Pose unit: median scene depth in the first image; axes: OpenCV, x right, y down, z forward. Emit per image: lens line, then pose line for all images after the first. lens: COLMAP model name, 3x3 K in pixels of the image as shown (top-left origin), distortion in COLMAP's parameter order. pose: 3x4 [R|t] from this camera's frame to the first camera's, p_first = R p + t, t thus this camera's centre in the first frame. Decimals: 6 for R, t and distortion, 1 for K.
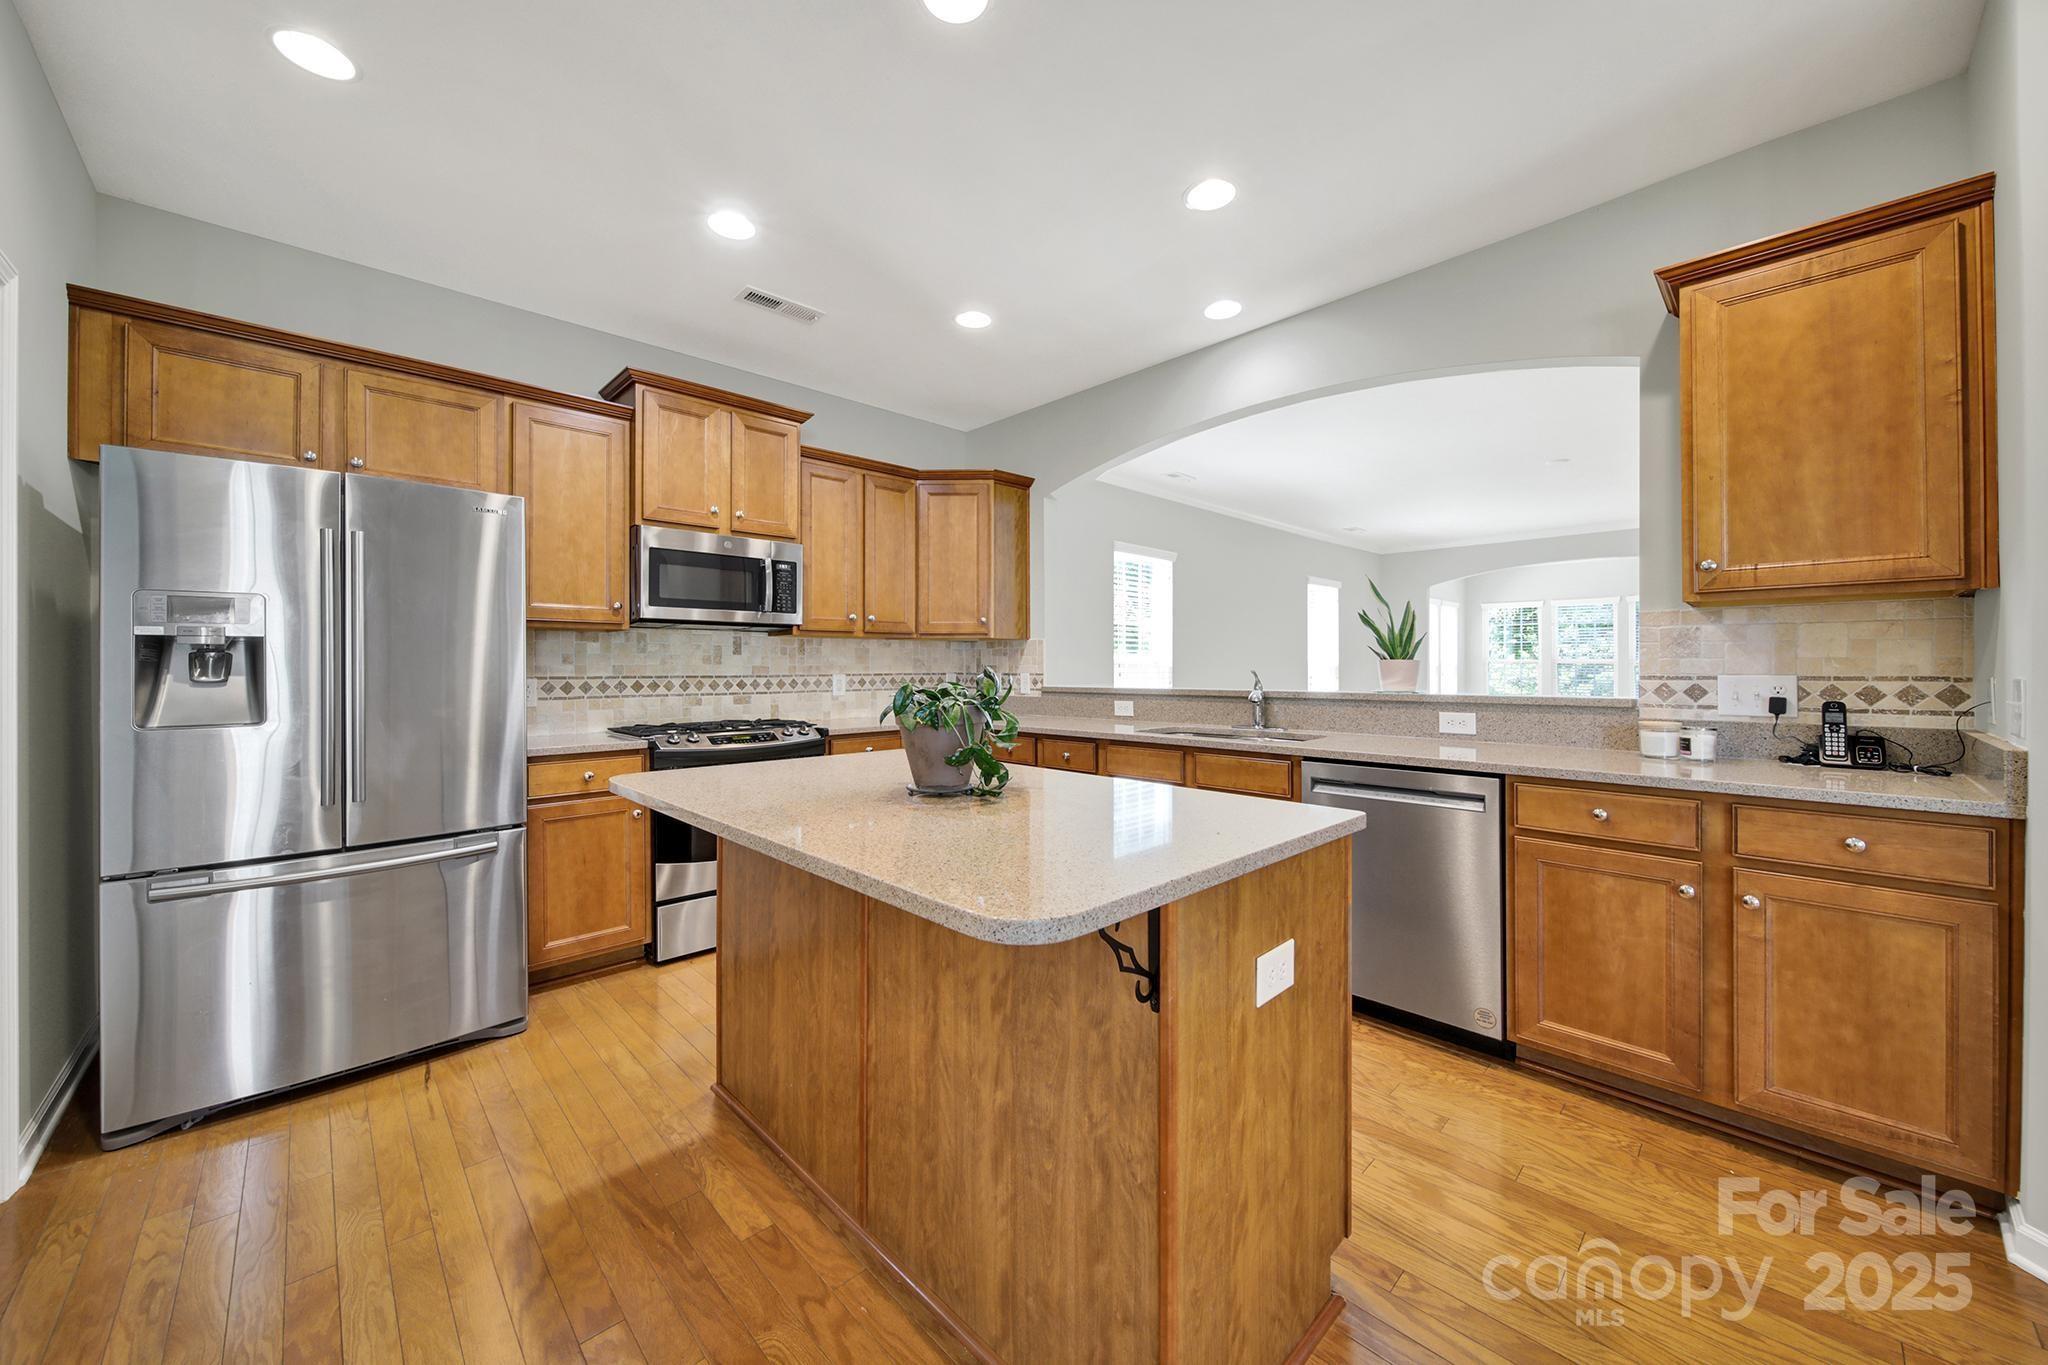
lens RADIAL K [[745.9, 0, 1017.9], [0, 745.9, 667.8], [0, 0, 1]] dist [-0.003197, -0.001464]
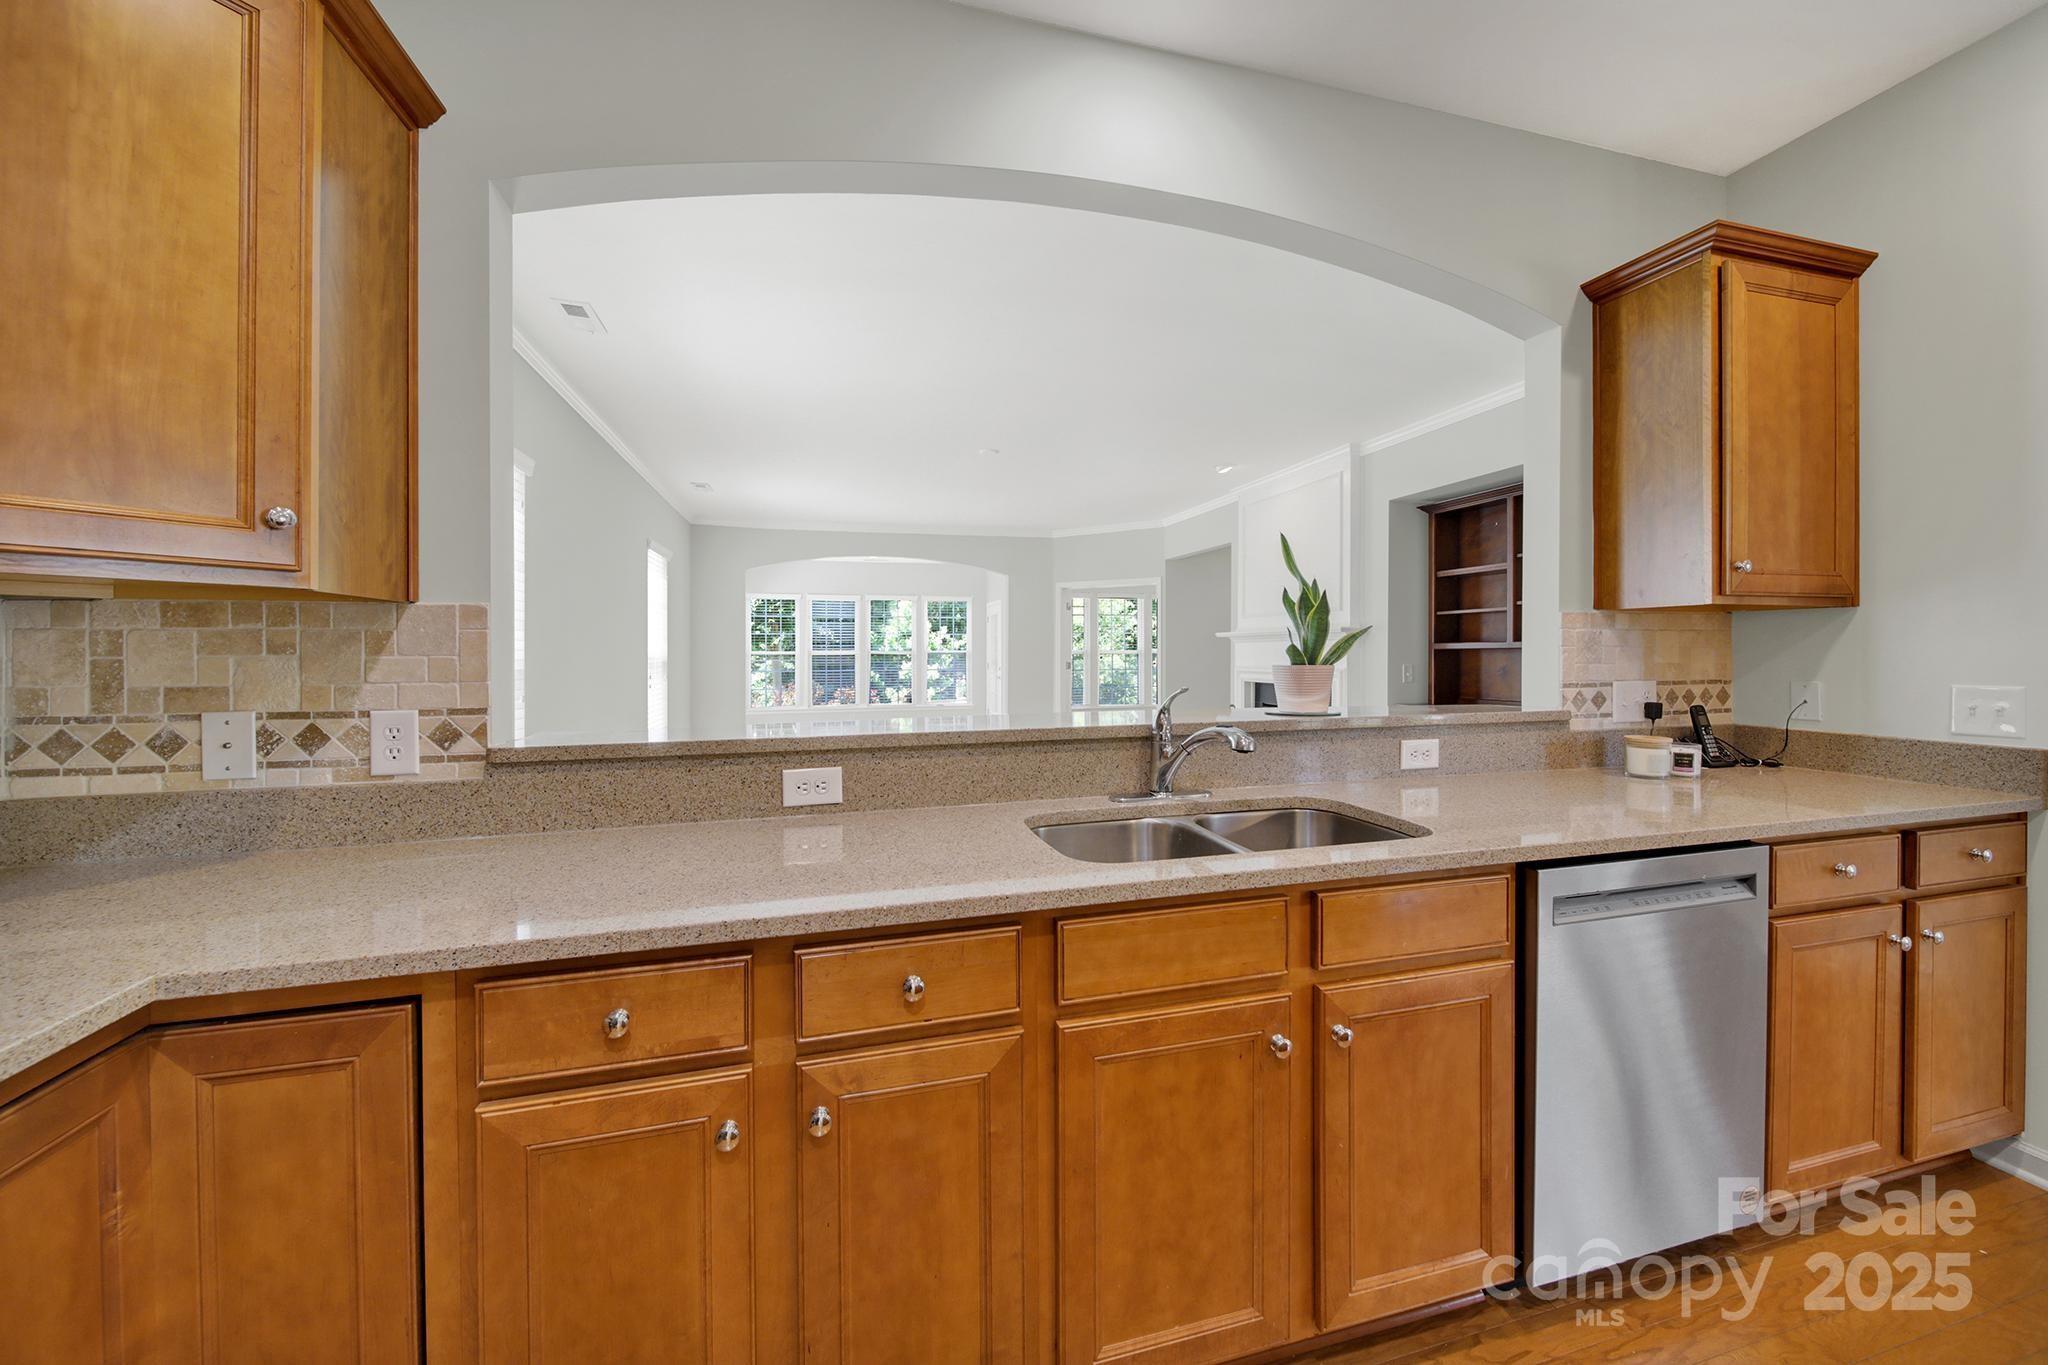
lens RADIAL K [[745.9, 0, 1012.0], [0, 745.9, 654.8], [0, 0, 1]] dist [-0.003197, -0.001464]
pose [[0.480463, -0.003269, 0.877009, -0.213241], [0.004535, 0.999989, 0.001243, -0.022618], [-0.877003, 0.003380, 0.480472, 0.940857]]
